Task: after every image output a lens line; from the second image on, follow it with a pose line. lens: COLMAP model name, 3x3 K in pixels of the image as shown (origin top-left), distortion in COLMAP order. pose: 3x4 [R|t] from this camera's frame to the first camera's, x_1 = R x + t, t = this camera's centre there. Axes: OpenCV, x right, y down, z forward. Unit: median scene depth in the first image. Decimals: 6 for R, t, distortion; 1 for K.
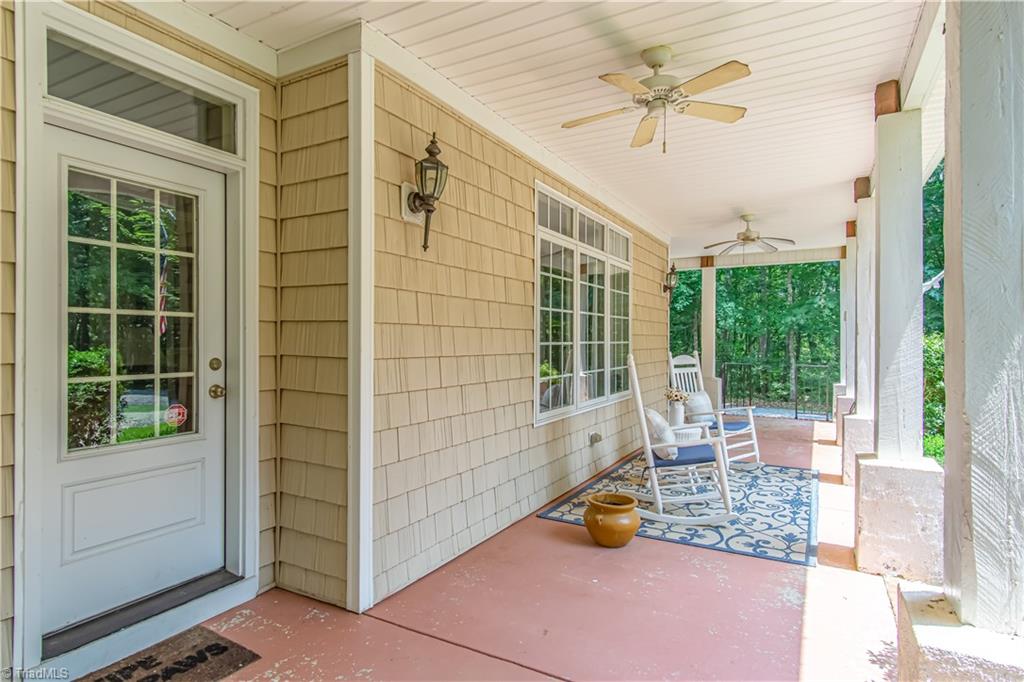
lens RADIAL K [[542.7, 0, 518.5], [0, 542.7, 341.8], [0, 0, 1]] dist [0.001484, 0.000608]
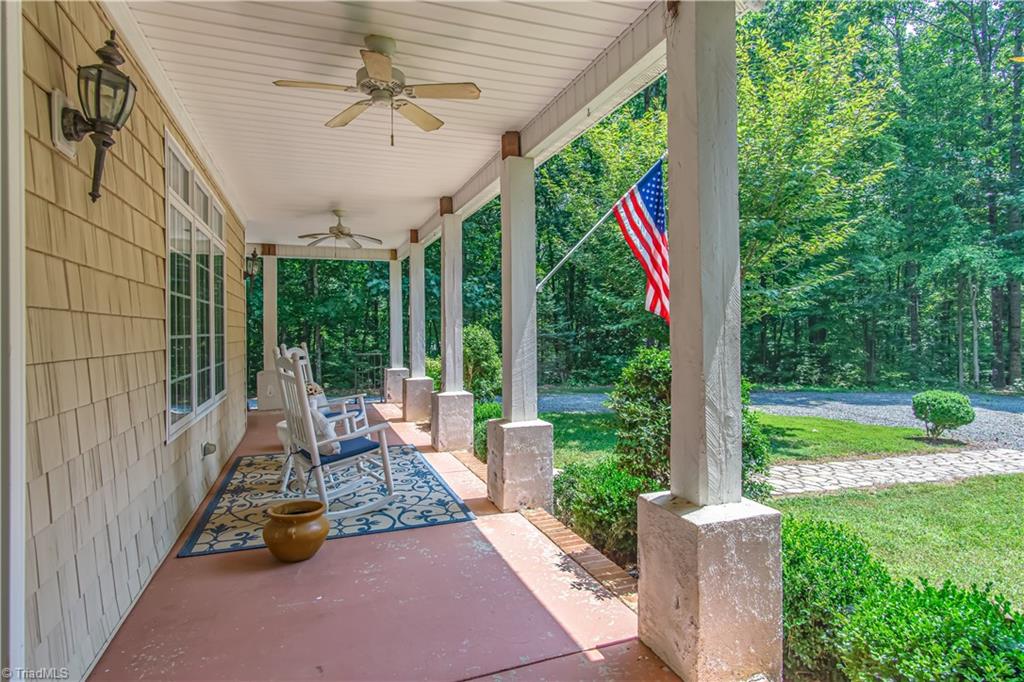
lens RADIAL K [[544.9, 0, 511.6], [0, 544.9, 333.5], [0, 0, 1]] dist [-0.001612, -0.000351]
pose [[0.654130, -0.010591, 0.756308, -0.268914], [0.010074, 0.999935, 0.005290, -0.001821], [-0.756315, 0.004159, 0.654194, 0.131220]]
